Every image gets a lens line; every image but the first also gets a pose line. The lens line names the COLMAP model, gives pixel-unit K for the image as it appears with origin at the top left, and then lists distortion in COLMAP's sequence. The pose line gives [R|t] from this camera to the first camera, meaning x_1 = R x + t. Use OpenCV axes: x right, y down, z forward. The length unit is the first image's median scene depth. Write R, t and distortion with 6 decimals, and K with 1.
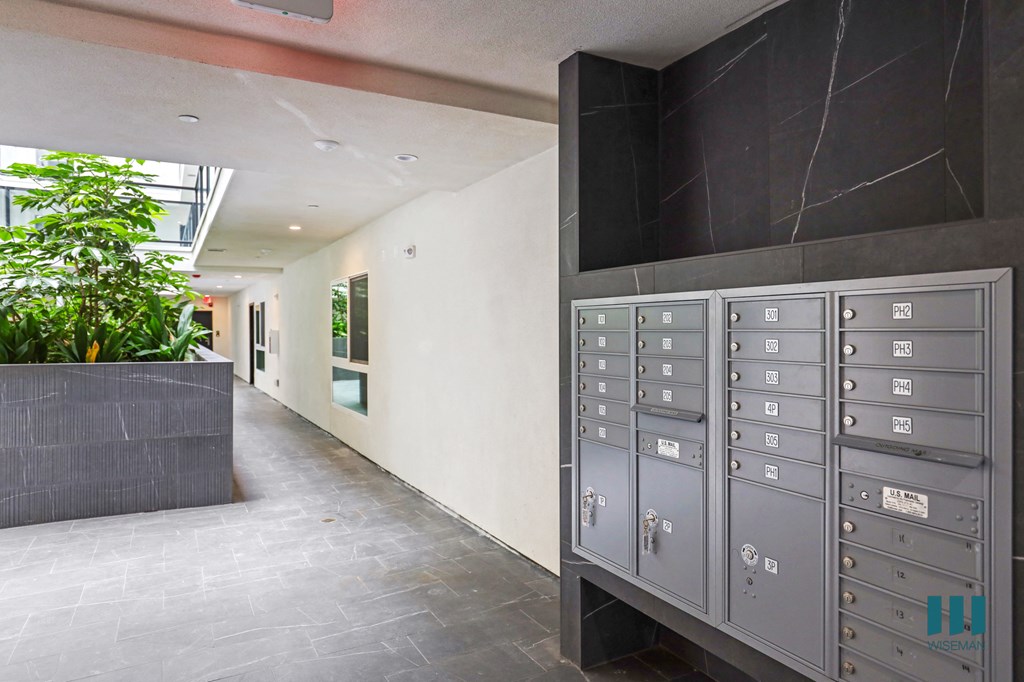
lens RADIAL K [[649.3, 0, 512.0], [0, 649.3, 339.6], [0, 0, 1]] dist [-0.003293, -0.001337]
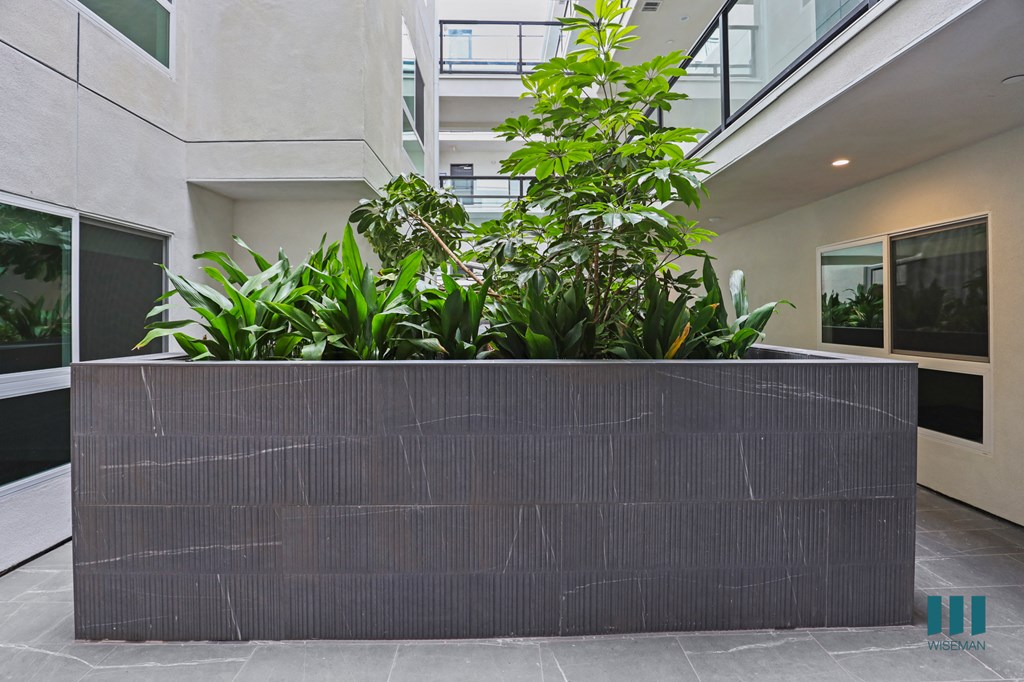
lens RADIAL K [[481.8, 0, 513.1], [0, 481.8, 333.8], [0, 0, 1]] dist [0.000014, -0.000019]
pose [[0.894294, 0.005978, -0.447441, -0.595942], [0.001338, 0.999871, 0.016033, 0.004127], [0.447478, -0.014937, 0.894170, 0.539559]]
